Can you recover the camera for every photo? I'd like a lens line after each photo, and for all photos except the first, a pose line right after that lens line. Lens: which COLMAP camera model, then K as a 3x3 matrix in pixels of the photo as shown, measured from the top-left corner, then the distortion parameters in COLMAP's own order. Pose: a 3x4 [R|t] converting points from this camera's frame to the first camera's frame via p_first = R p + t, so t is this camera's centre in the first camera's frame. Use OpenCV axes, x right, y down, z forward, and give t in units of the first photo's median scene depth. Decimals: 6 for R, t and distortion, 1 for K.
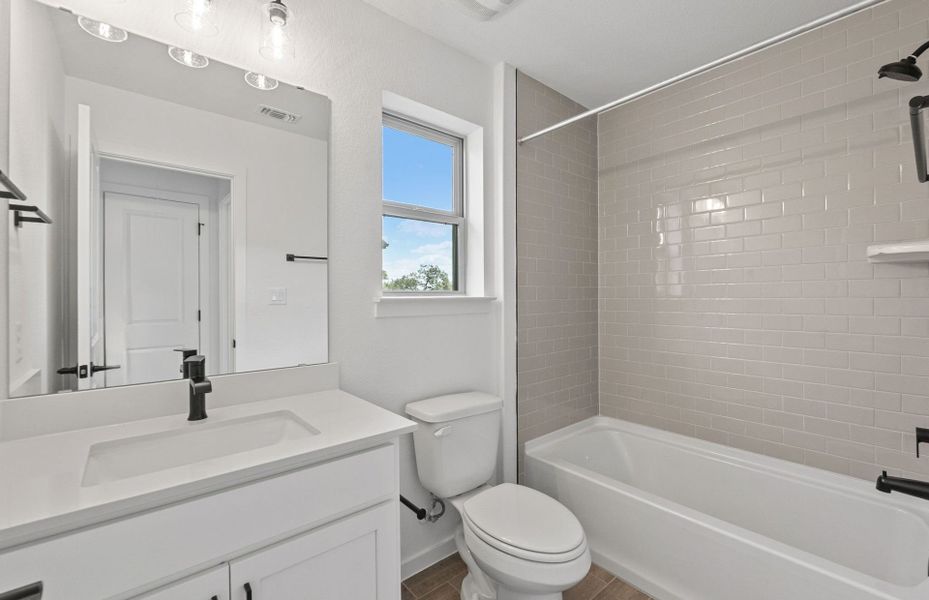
lens RADIAL K [[385.8, 0, 463.5], [0, 385.8, 297.2], [0, 0, 1]] dist [0.030679, 0.000034]
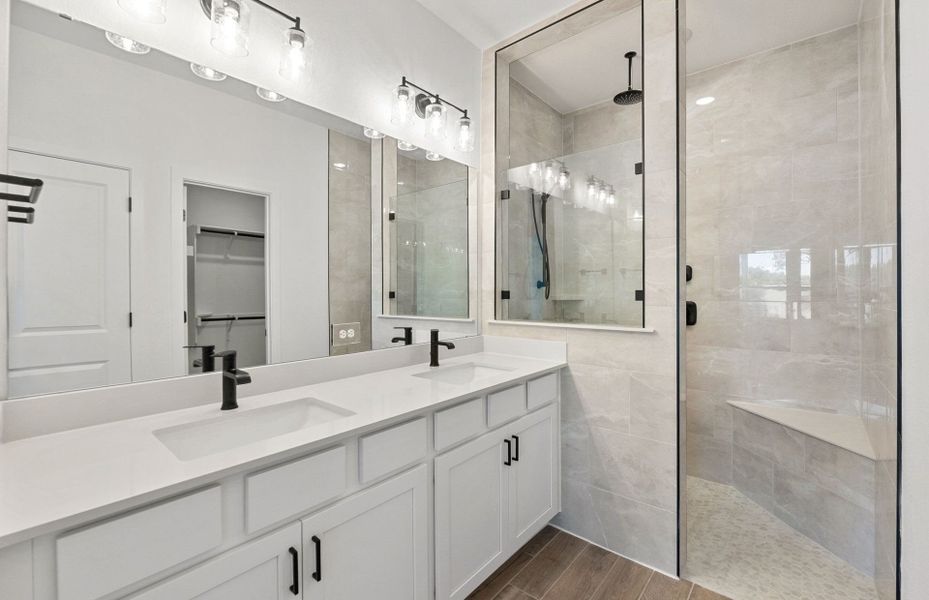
lens RADIAL K [[390.1, 0, 466.5], [0, 390.1, 294.0], [0, 0, 1]] dist [0.001532, 0.000256]
pose [[0.988732, -0.013091, 0.149121, -0.180218], [0.012866, 0.999914, 0.002474, 0.000540], [-0.149140, -0.000528, 0.988816, -0.155366]]
